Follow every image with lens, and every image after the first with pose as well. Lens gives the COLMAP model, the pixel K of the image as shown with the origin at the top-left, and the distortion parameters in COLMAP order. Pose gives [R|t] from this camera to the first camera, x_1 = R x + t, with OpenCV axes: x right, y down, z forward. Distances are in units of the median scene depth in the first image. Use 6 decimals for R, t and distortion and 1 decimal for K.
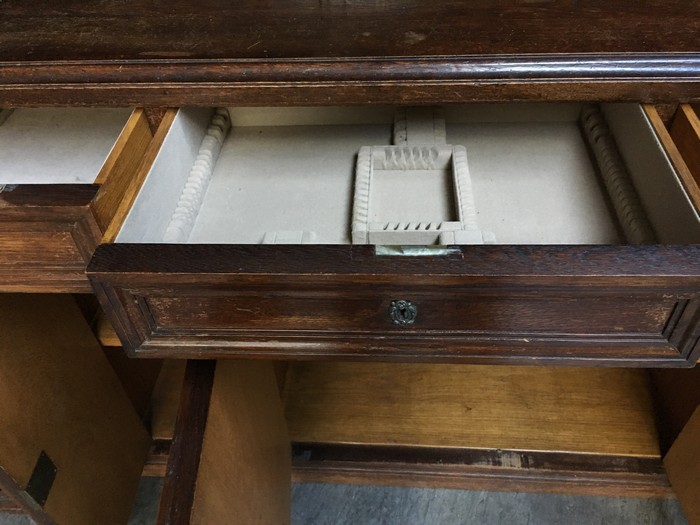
lens RADIAL K [[601.5, 0, 348.8], [0, 601.5, 259.8], [0, 0, 1]] dist [0.068736, -0.119894]
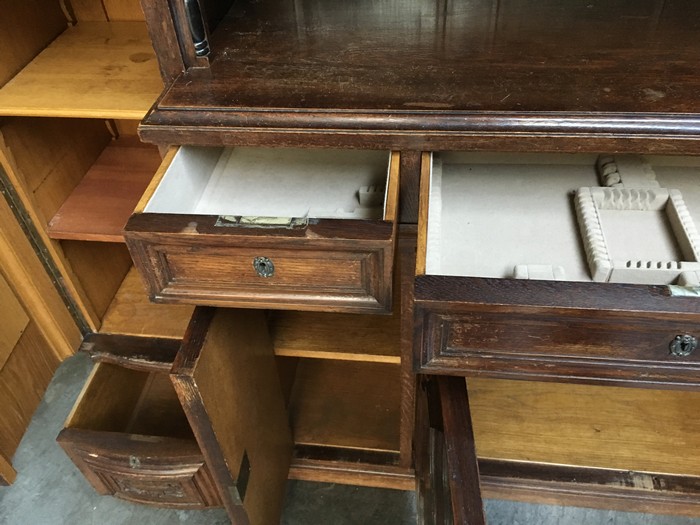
lens RADIAL K [[601.5, 0, 349.8], [0, 601.5, 261.8], [0, 0, 1]] dist [0.068736, -0.119894]
pose [[0.998330, 0.034991, -0.045975, -0.332694], [-0.035767, 0.999229, -0.016162, -0.019492], [0.045374, 0.017779, 0.998812, -0.112768]]
